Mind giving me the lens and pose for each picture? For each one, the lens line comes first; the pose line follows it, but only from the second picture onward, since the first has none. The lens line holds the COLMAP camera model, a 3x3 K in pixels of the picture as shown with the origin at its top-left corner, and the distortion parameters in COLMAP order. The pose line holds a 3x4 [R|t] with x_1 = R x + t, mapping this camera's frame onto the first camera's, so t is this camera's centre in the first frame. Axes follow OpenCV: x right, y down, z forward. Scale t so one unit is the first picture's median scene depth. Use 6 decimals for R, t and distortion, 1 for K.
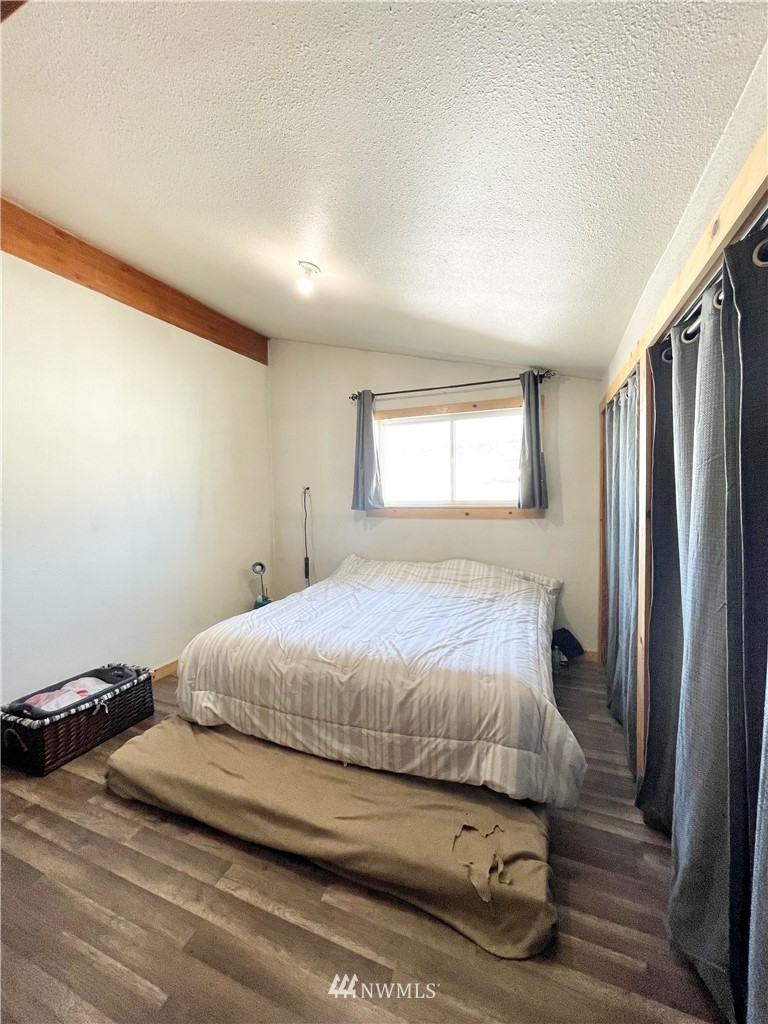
lens RADIAL K [[412.0, 0, 377.8], [0, 412.0, 514.2], [0, 0, 1]] dist [-0.003434, 0.001352]
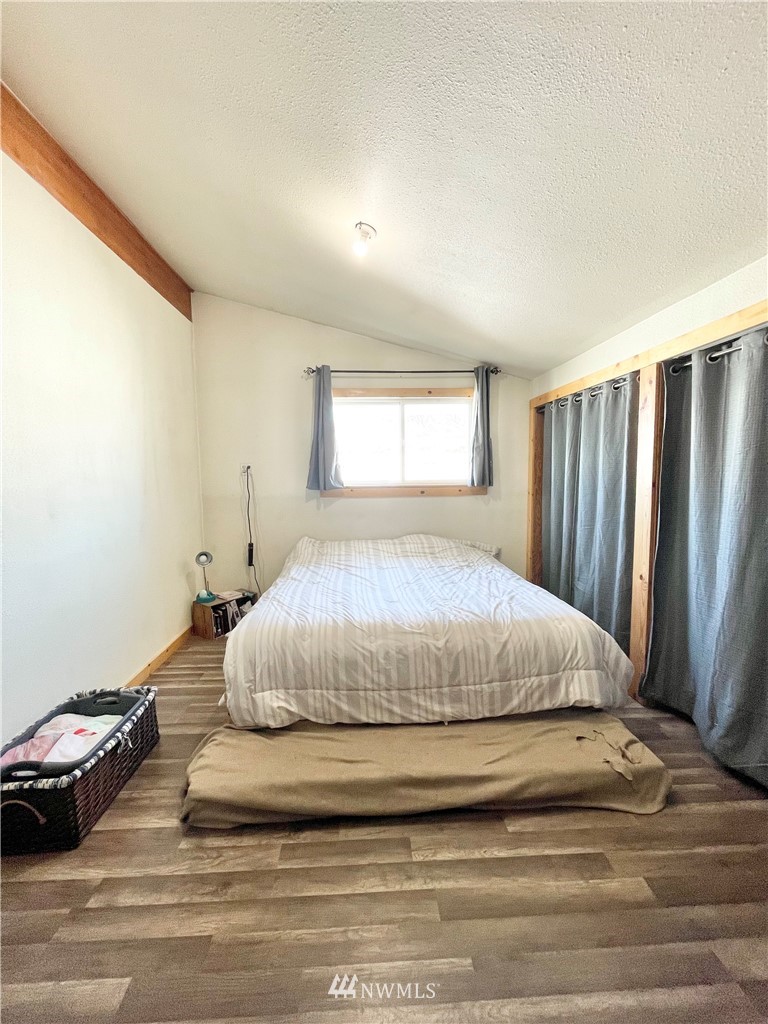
lens RADIAL K [[412.0, 0, 380.9], [0, 412.0, 514.1], [0, 0, 1]] dist [-0.003434, 0.001352]
pose [[0.904900, -0.035881, 0.424110, -0.614570], [0.020384, 0.998950, 0.041023, 0.019020], [-0.425137, -0.028477, 0.904681, 0.114560]]
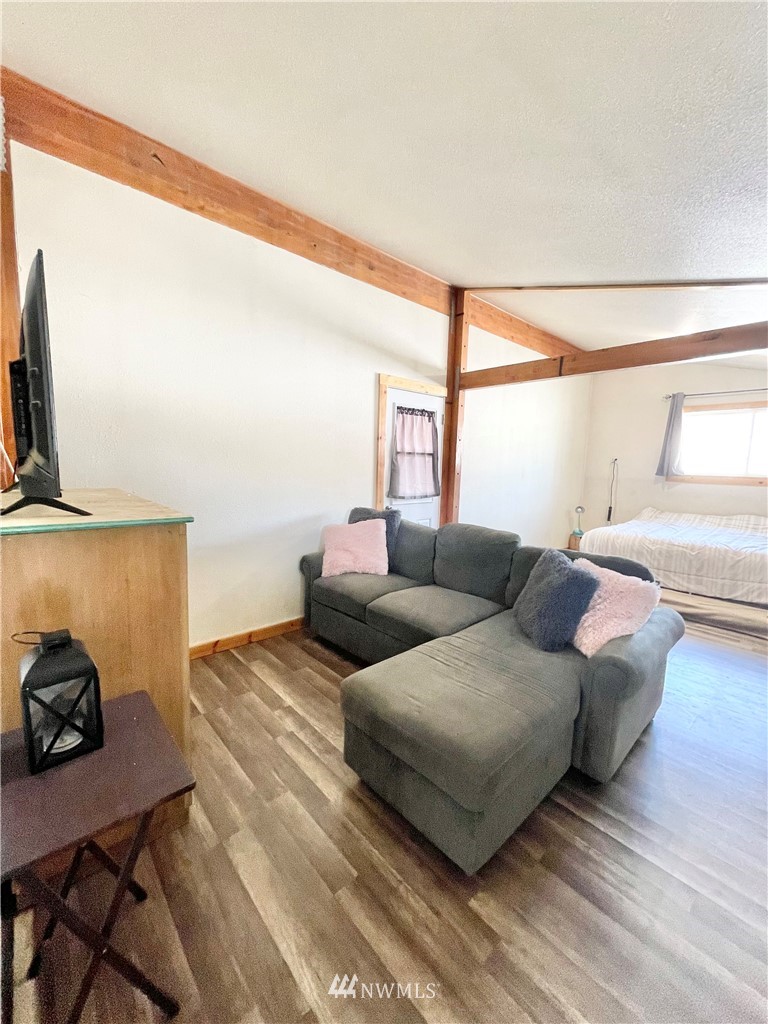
lens RADIAL K [[412.0, 0, 381.6], [0, 412.0, 508.6], [0, 0, 1]] dist [-0.003434, 0.001352]
pose [[0.899970, 0.091714, -0.426196, -0.584395], [-0.068130, 0.995197, 0.070292, 0.133467], [0.430595, -0.034224, 0.901896, -1.393478]]
